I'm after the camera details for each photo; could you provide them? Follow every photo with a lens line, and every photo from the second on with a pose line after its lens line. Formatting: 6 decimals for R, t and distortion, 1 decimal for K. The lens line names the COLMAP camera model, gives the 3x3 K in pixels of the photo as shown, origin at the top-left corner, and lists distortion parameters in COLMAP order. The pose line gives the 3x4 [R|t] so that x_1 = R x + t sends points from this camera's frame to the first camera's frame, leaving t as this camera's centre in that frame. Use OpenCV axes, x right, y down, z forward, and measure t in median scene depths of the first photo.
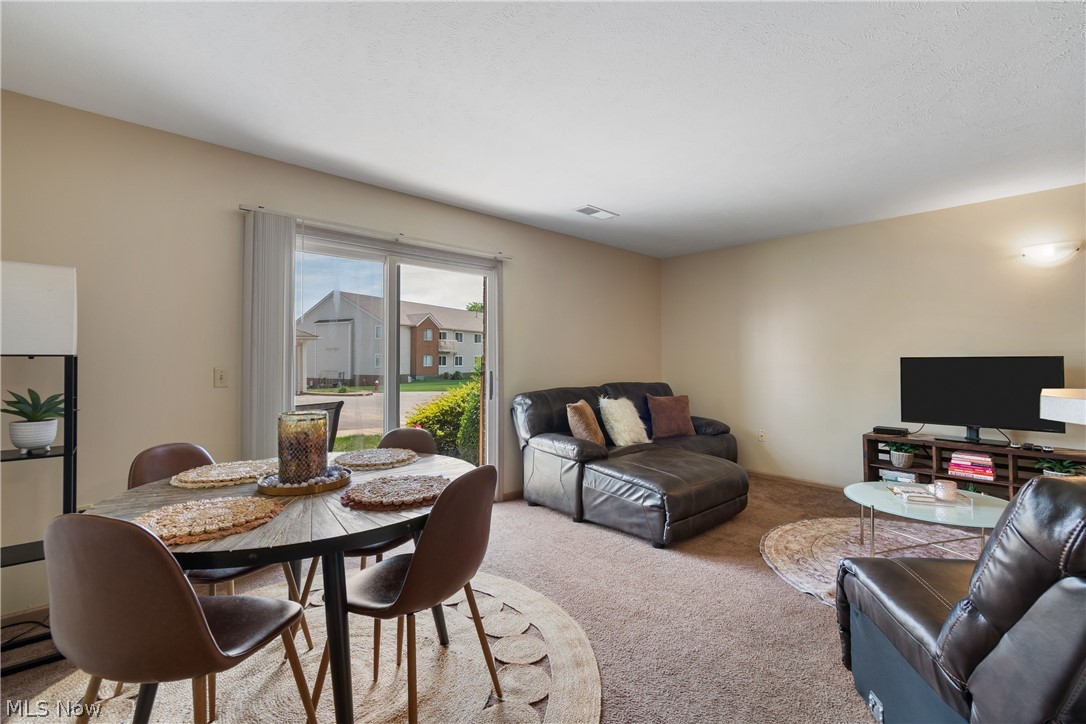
lens RADIAL K [[486.0, 0, 554.4], [0, 486.0, 354.5], [0, 0, 1]] dist [0.002098, -0.000092]
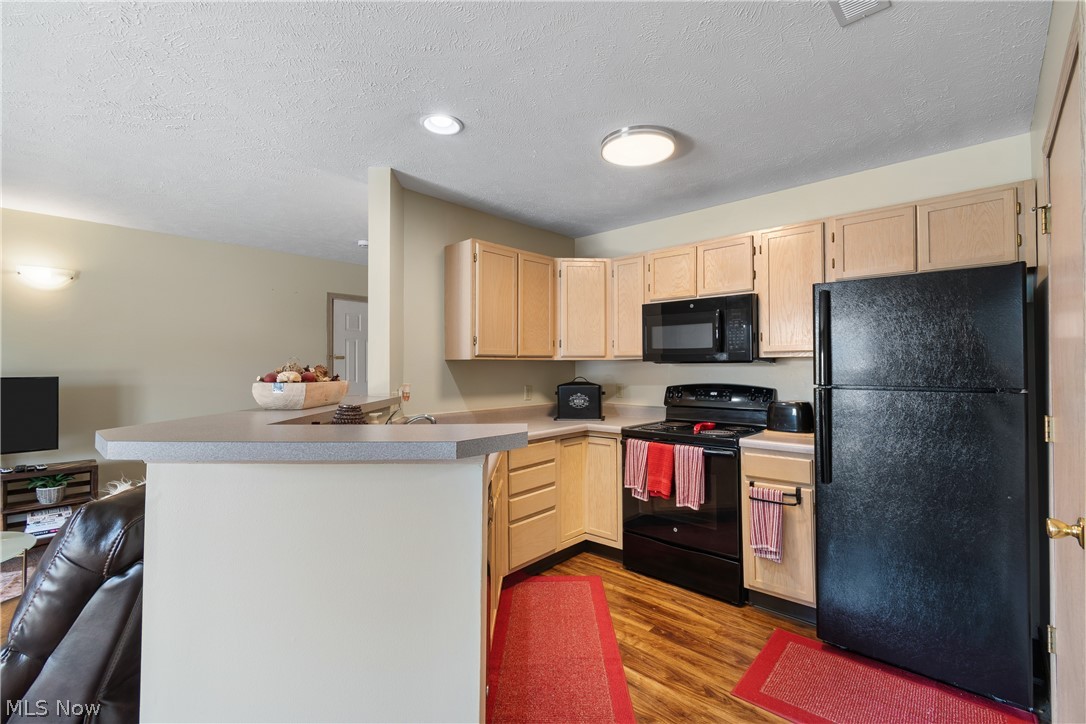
lens RADIAL K [[479.6, 0, 555.8], [0, 479.6, 358.0], [0, 0, 1]] dist [-0.000722, -0.000930]
pose [[-0.068967, 0.017818, 0.997460, -0.073508], [-0.009693, 0.999781, -0.018530, -0.027611], [-0.997572, -0.010946, -0.068779, -0.015003]]
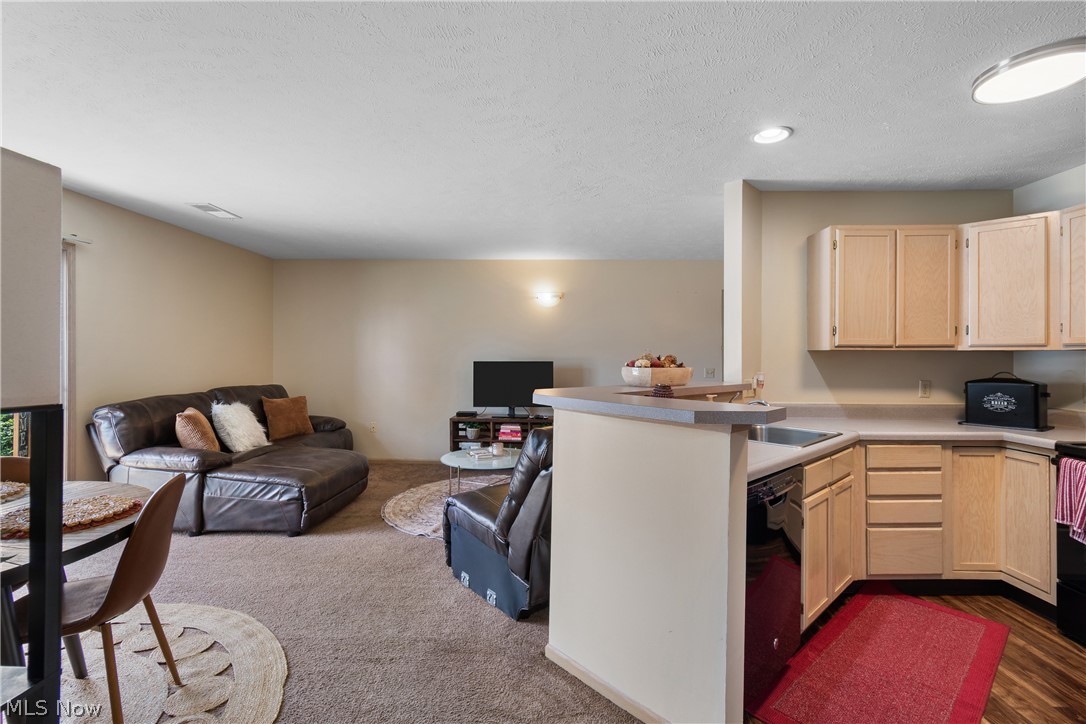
lens RADIAL K [[487.8, 0, 554.7], [0, 487.8, 352.5], [0, 0, 1]] dist [0.000975, -0.000211]
pose [[0.699319, 0.008702, 0.714757, -0.156138], [-0.014540, 0.999892, 0.002053, -0.030082], [-0.714662, -0.011828, 0.699370, -0.181976]]
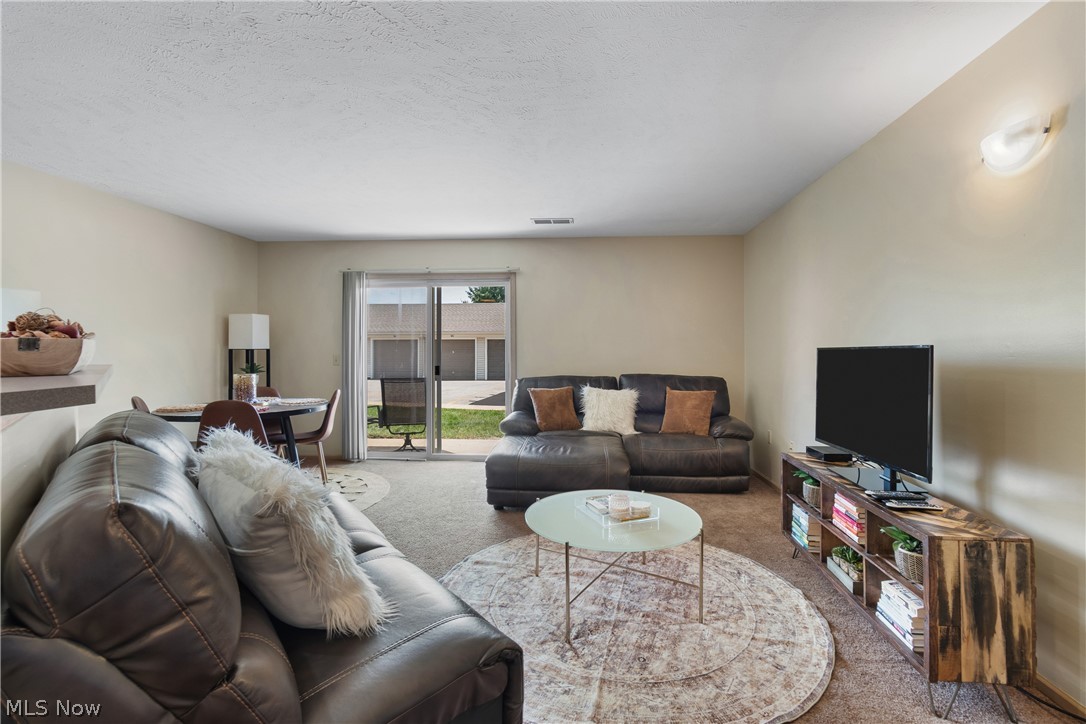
lens RADIAL K [[484.7, 0, 554.3], [0, 484.7, 349.0], [0, 0, 1]] dist [-0.001179, -0.000557]
pose [[0.663757, -0.002656, -0.747944, 1.102405], [0.008111, 0.999960, 0.003647, 0.002592], [0.747905, -0.008487, 0.663752, 0.292992]]
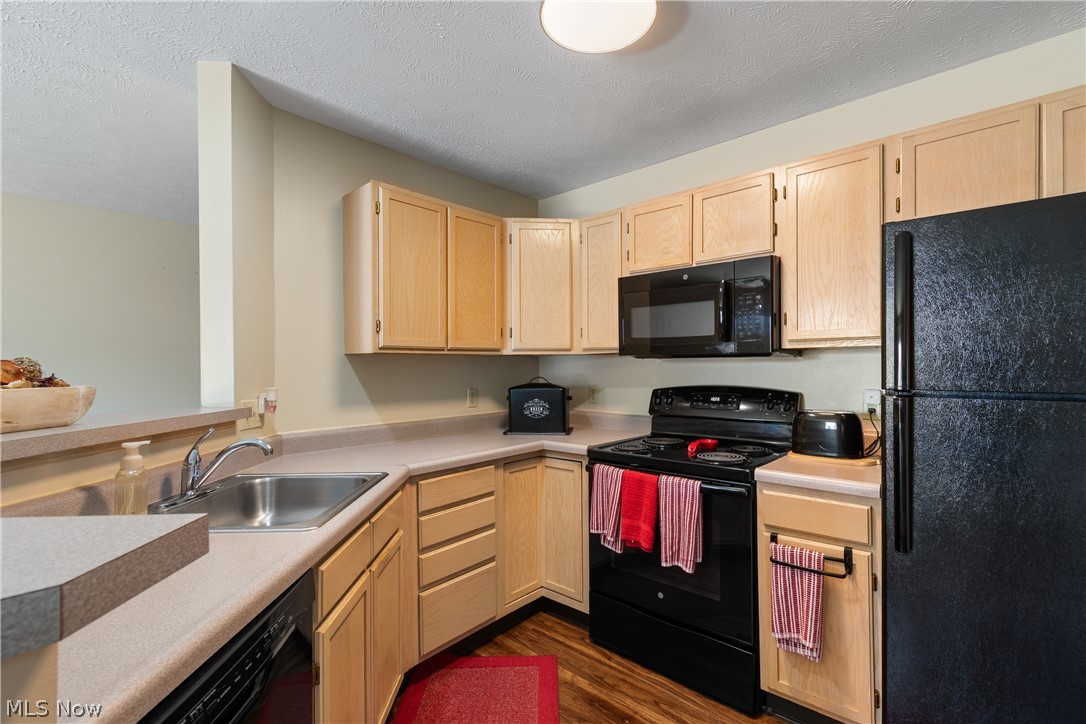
lens RADIAL K [[489.6, 0, 553.5], [0, 489.6, 366.4], [0, 0, 1]] dist [0.001349, 0.000031]
pose [[-0.074314, -0.001828, 0.997233, 0.169587], [-0.007124, 0.999974, 0.001302, -0.024638], [-0.997209, -0.007007, -0.074325, -0.108405]]
